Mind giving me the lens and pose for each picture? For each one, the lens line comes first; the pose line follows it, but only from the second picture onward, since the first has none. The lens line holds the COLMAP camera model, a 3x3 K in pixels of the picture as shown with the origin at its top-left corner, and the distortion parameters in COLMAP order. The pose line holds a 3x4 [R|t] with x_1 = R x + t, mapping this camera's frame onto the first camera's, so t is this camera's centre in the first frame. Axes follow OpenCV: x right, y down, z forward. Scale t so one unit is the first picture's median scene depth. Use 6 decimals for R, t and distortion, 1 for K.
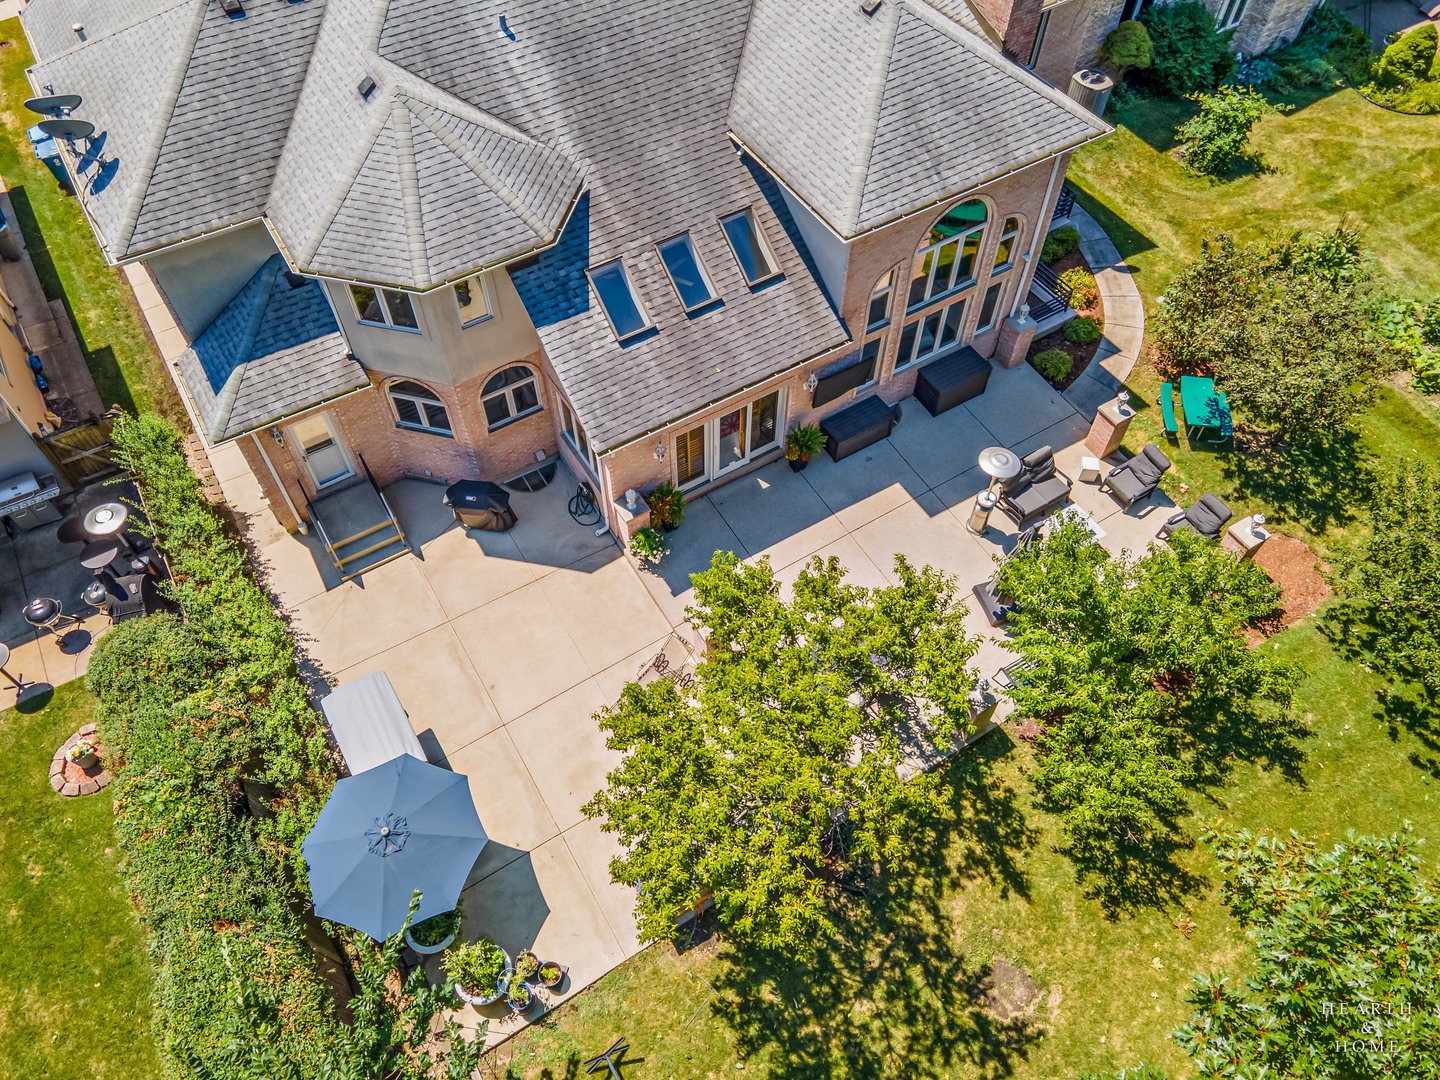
lens RADIAL K [[1060.6, 0, 707.0], [0, 1060.6, 514.6], [0, 0, 1]] dist [0.034881, 0.029165]
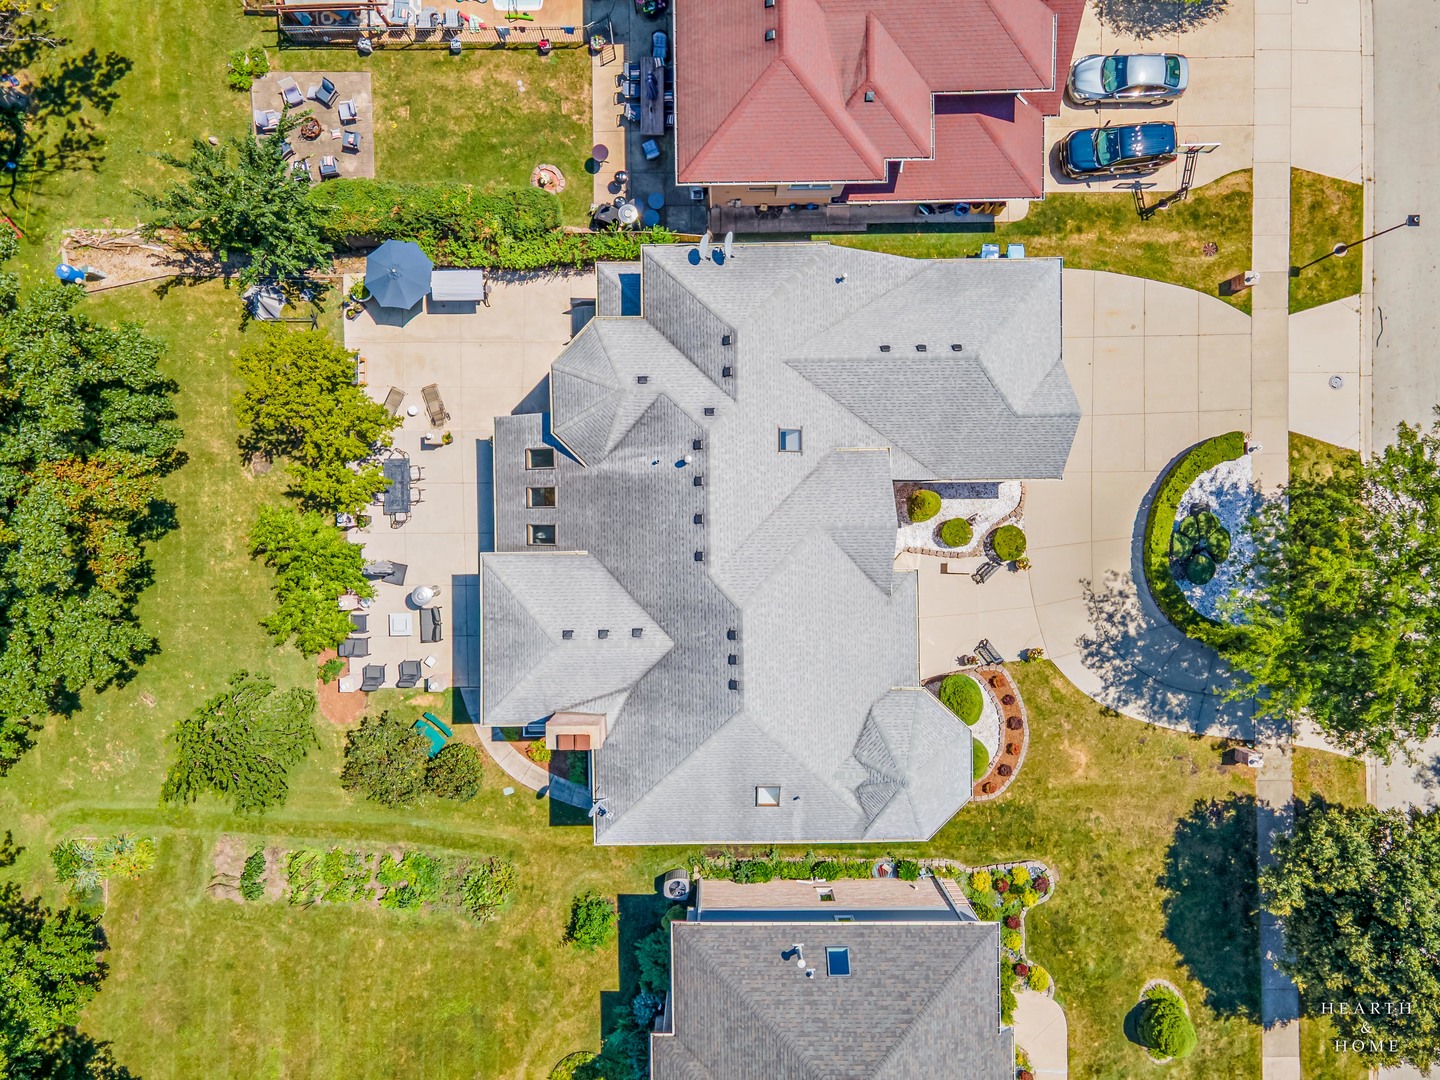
lens RADIAL K [[1060.6, 0, 707.0], [0, 1060.6, 514.6], [0, 0, 1]] dist [0.034881, 0.029165]
pose [[-0.507878, 0.861165, 0.021341, -0.205506], [-0.683518, -0.417940, 0.598439, -1.772986], [0.524274, 0.289347, 0.800884, -0.444701]]
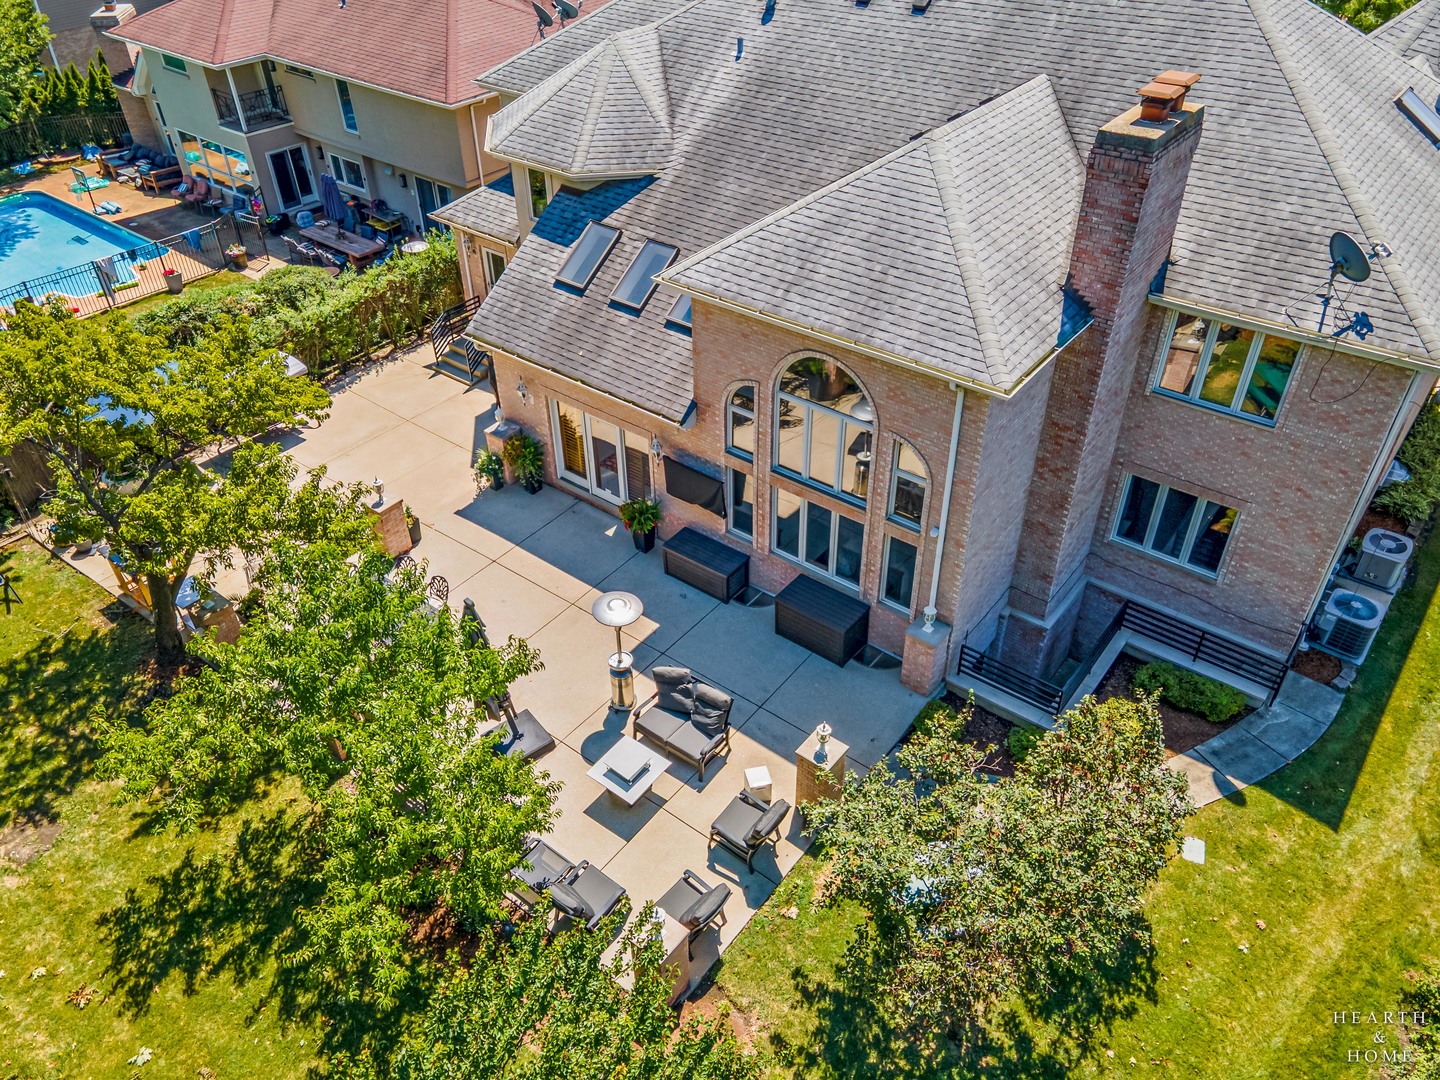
lens RADIAL K [[1060.6, 0, 707.0], [0, 1060.6, 514.6], [0, 0, 1]] dist [0.034881, 0.029165]
pose [[0.348368, 0.563243, -0.749264, 0.962123], [-0.745188, 0.651312, 0.143137, -0.292116], [0.568625, 0.508478, 0.646618, 0.542757]]
